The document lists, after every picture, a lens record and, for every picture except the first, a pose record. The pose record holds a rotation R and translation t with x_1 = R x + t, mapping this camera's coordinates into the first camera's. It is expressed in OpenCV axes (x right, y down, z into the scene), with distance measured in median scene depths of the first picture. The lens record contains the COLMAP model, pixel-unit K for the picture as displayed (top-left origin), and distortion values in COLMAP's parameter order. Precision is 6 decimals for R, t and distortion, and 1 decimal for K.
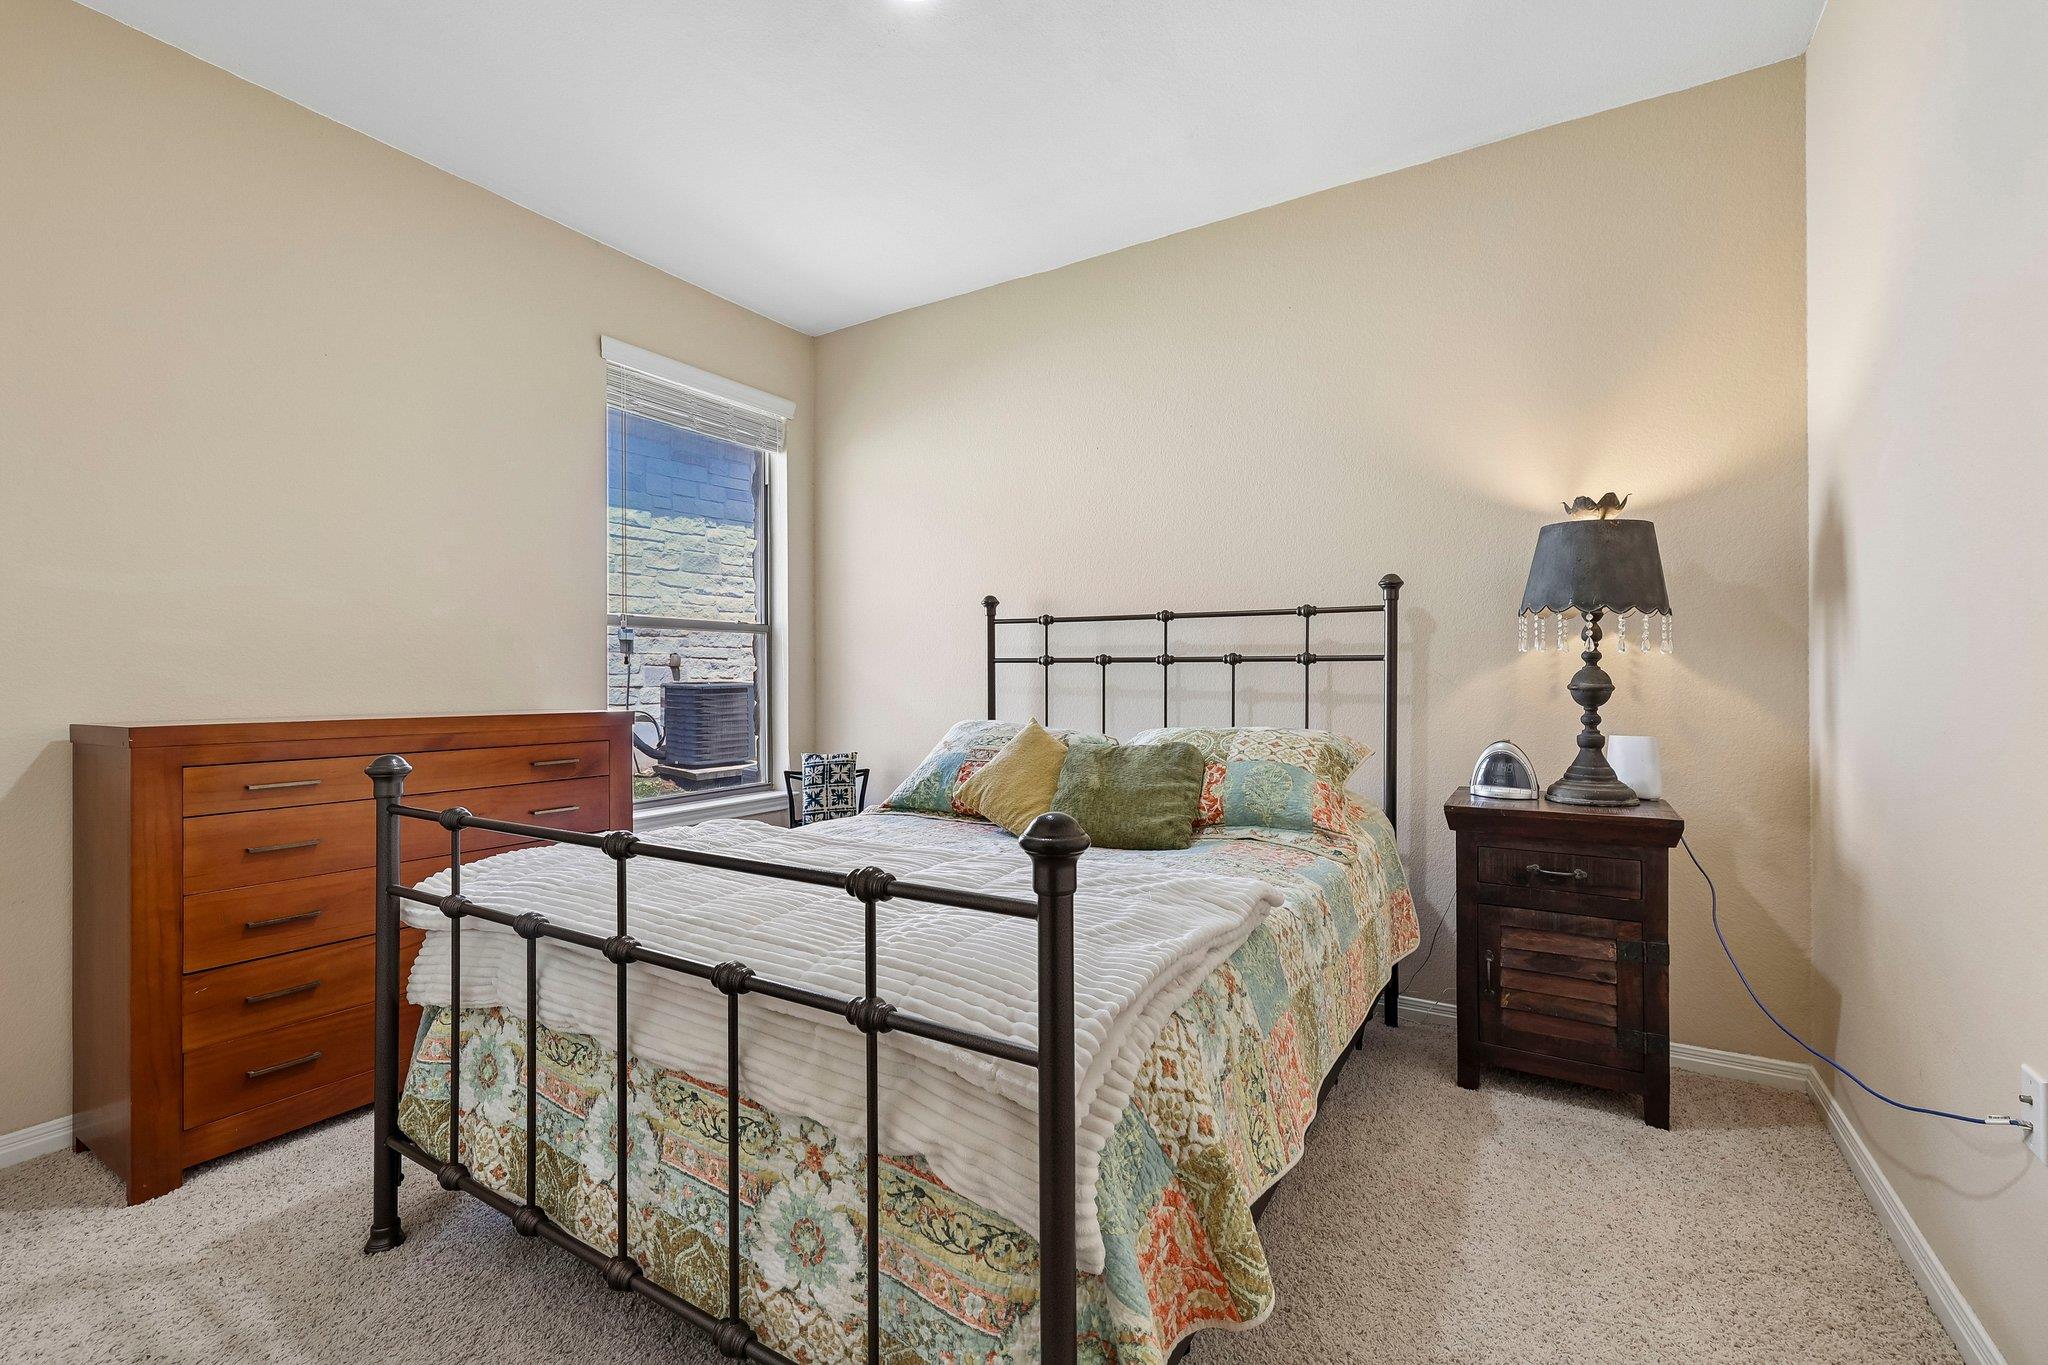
lens RADIAL K [[866.3, 0, 1026.3], [0, 866.3, 677.3], [0, 0, 1]] dist [0.000492, 0.001094]
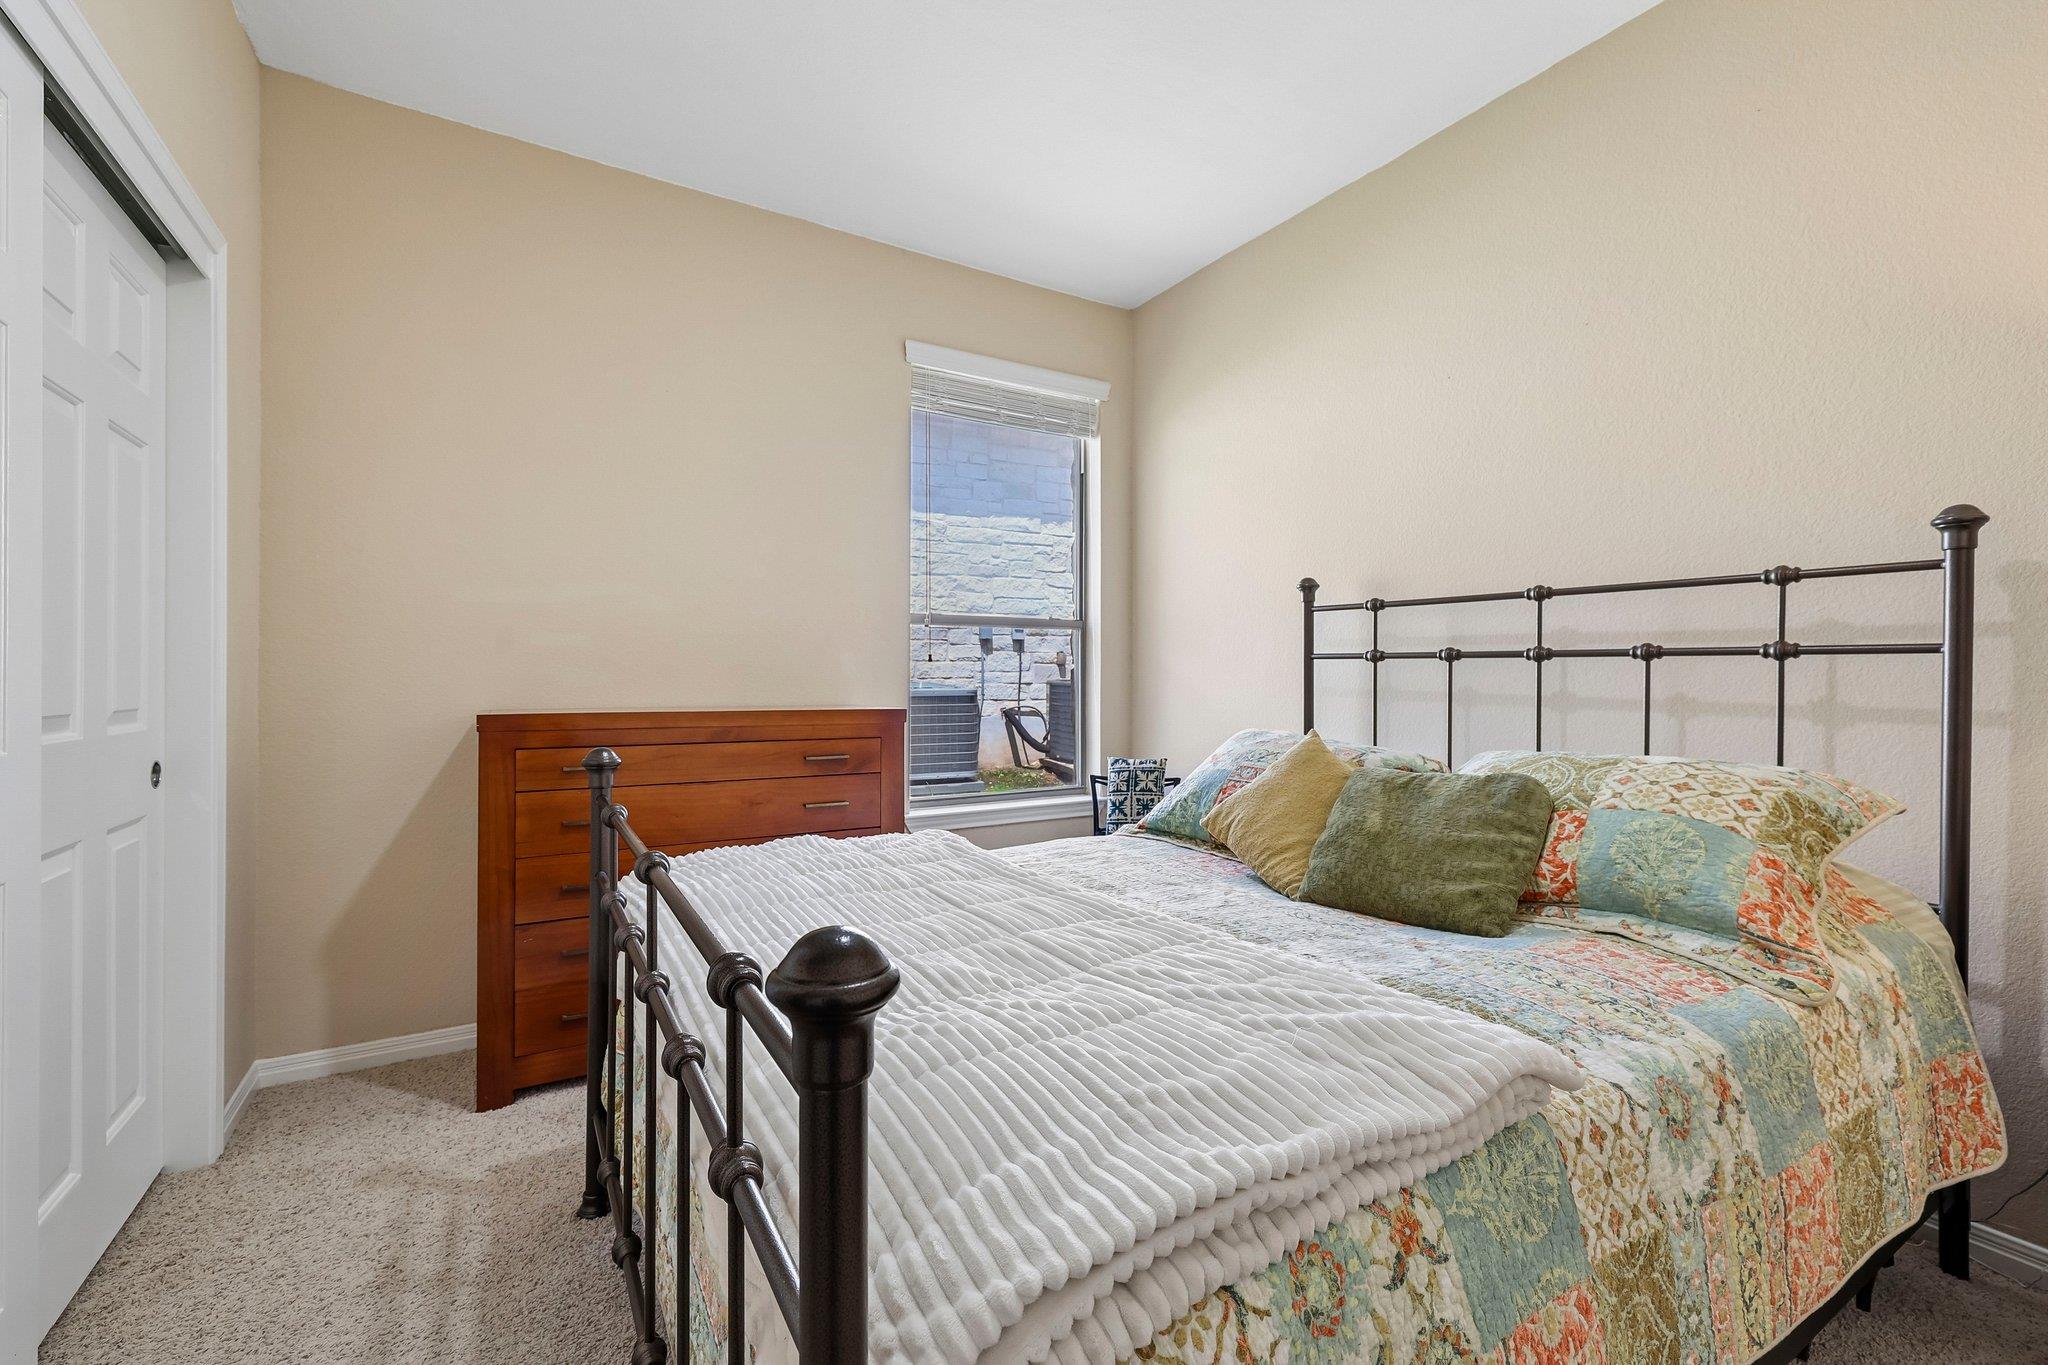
lens RADIAL K [[866.3, 0, 1026.8], [0, 866.3, 679.3], [0, 0, 1]] dist [0.000492, 0.001094]
pose [[0.889744, 0.007158, -0.456403, 0.128284], [-0.005007, 0.999970, 0.005922, -0.001539], [0.456432, -0.002984, 0.889753, 0.189106]]
